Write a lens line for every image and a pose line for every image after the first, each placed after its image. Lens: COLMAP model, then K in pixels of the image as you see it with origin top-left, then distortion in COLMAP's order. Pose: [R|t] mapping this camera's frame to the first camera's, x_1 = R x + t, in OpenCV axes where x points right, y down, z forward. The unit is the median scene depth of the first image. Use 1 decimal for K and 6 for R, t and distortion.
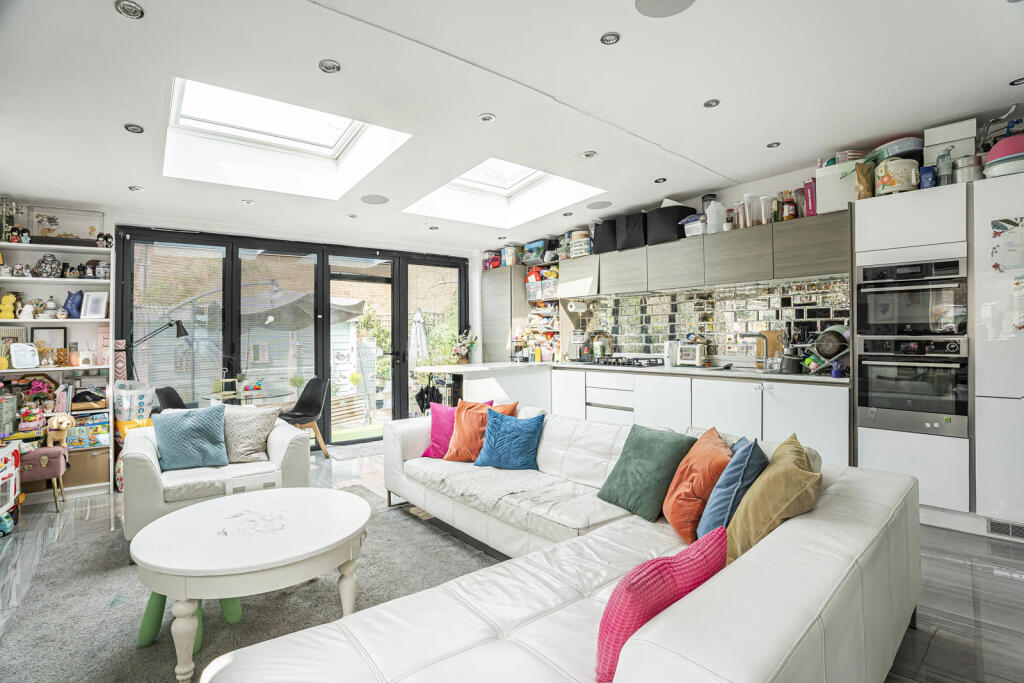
lens RADIAL K [[472.0, 0, 499.1], [0, 472.0, 334.4], [0, 0, 1]] dist [-0.071139, 0.000197]
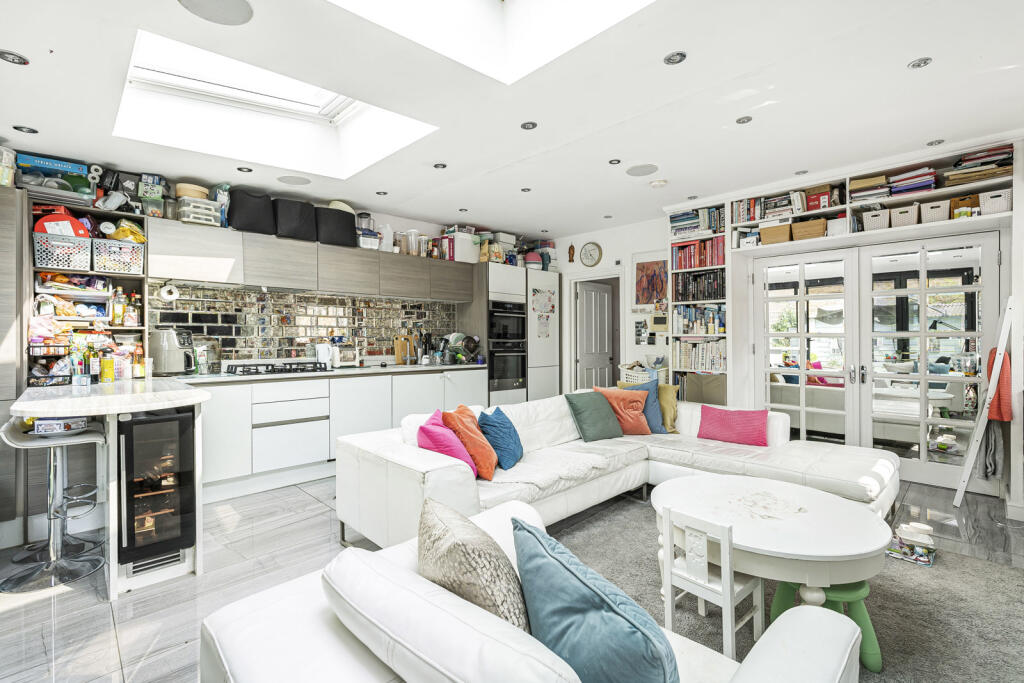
lens RADIAL K [[459.8, 0, 512.0], [0, 459.8, 341.5], [0, 0, 1]] dist [0.000331, 0.000282]
pose [[-0.099208, 0.004793, 0.995055, -0.708290], [-0.003576, 0.999980, -0.005174, 0.014360], [-0.995060, -0.004072, -0.099189, 0.775103]]
